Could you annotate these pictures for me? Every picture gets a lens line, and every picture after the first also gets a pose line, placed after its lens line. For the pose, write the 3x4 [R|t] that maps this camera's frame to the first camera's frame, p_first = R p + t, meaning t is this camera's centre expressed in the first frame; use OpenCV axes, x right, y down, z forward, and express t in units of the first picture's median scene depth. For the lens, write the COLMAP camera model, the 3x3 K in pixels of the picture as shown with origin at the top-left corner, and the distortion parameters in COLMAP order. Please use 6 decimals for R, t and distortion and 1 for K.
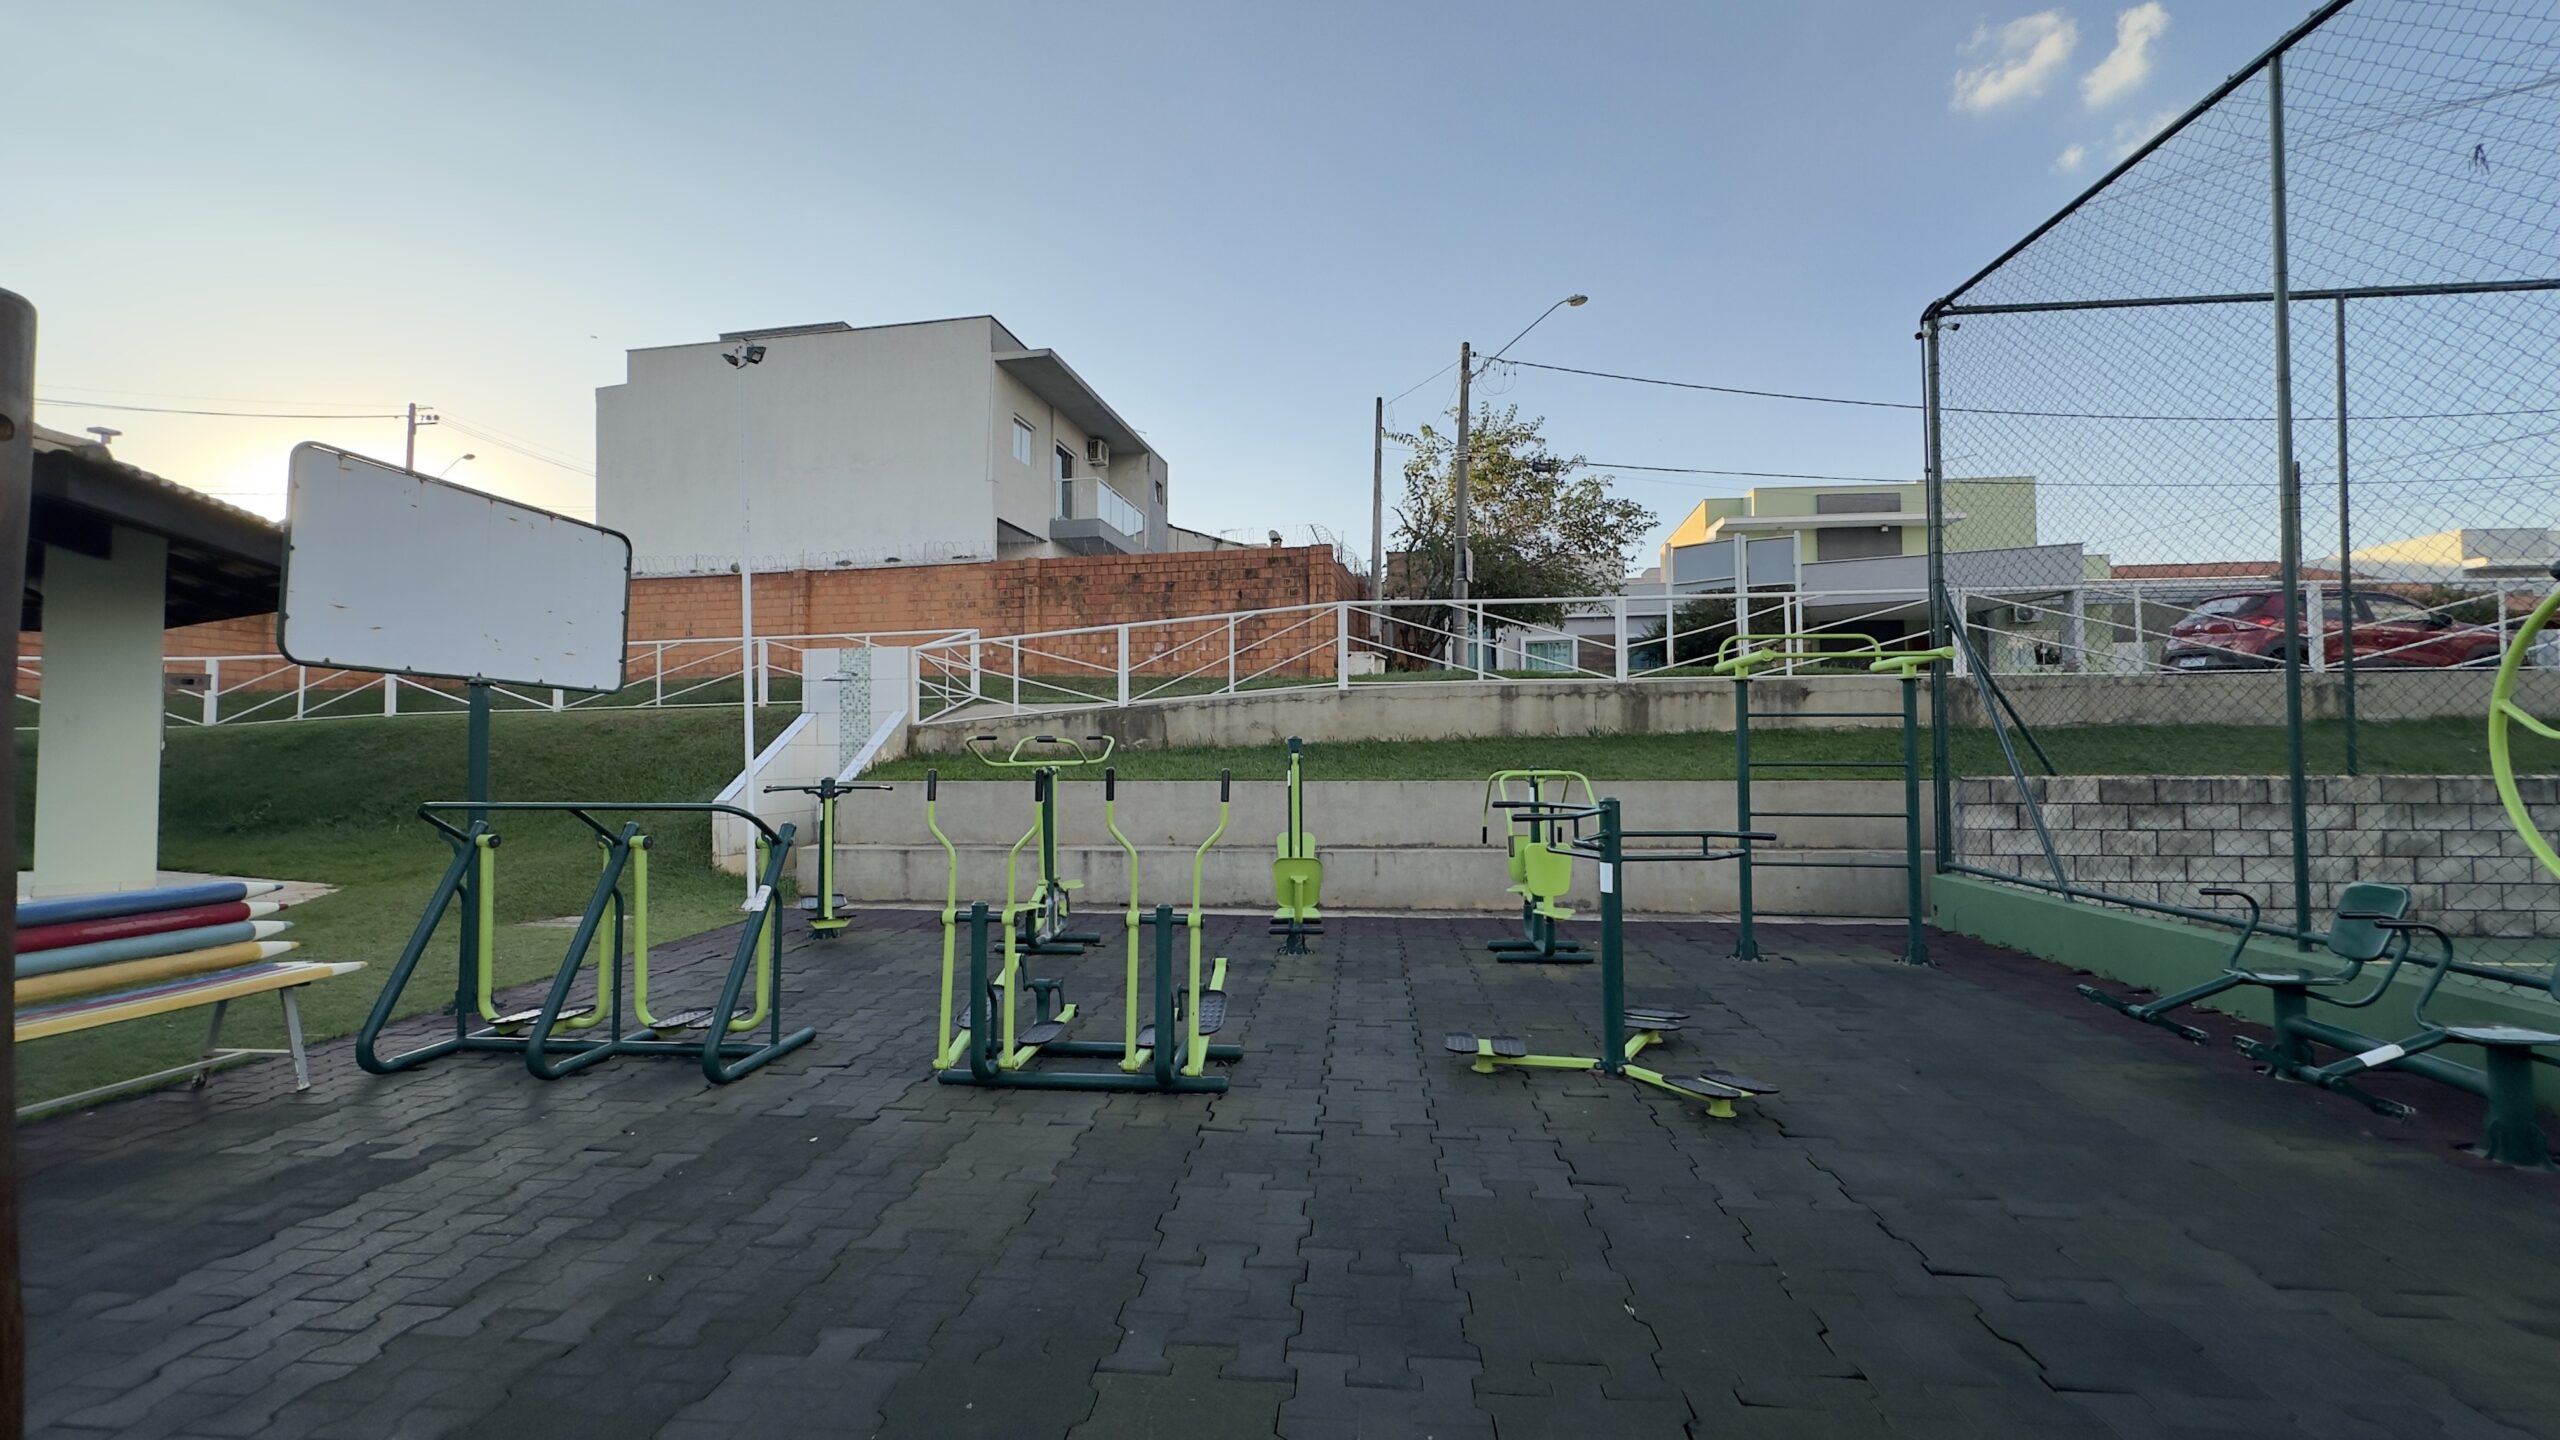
lens RADIAL K [[1019.2, 0, 1266.0], [0, 1019.2, 719.7], [0, 0, 1]] dist [0.001847, 0.000255]
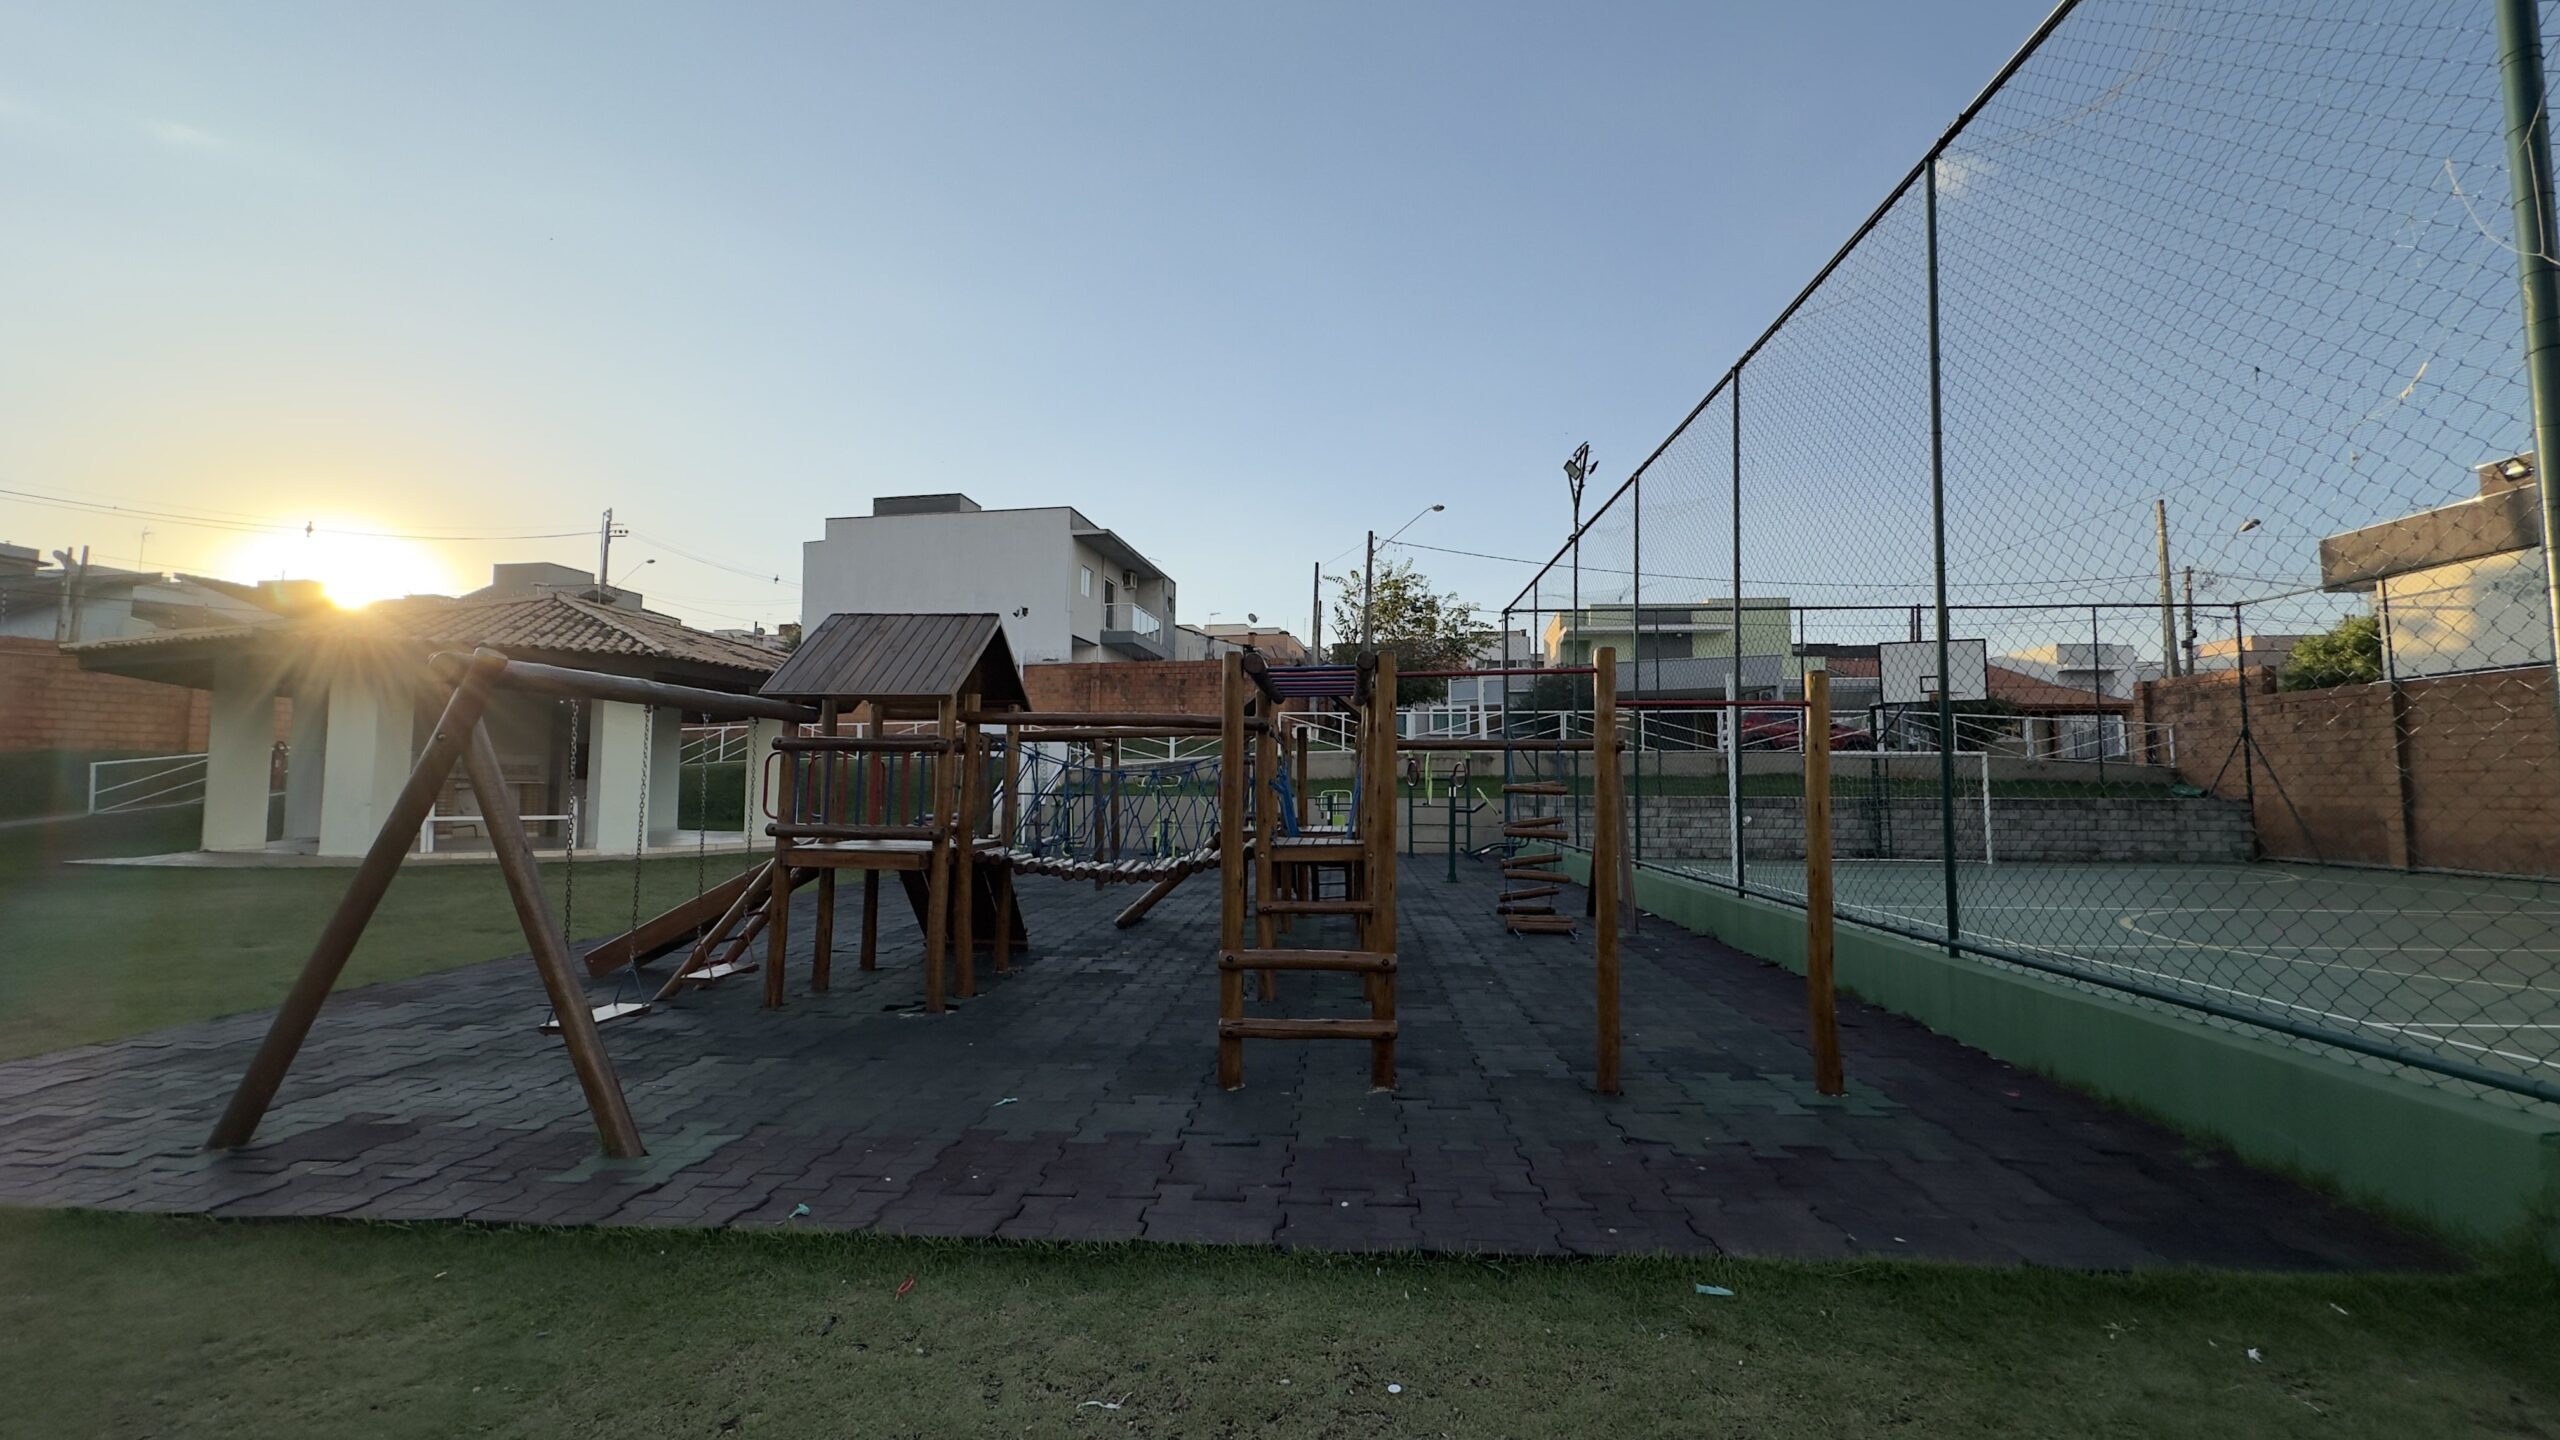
lens RADIAL K [[1019.2, 0, 1290.5], [0, 1019.2, 715.8], [0, 0, 1]] dist [0.001847, 0.000255]
pose [[0.998958, 0.013899, 0.043470, 0.004540], [-0.011978, 0.998953, -0.044148, -0.008384], [-0.044038, 0.043582, 0.998079, -0.544319]]
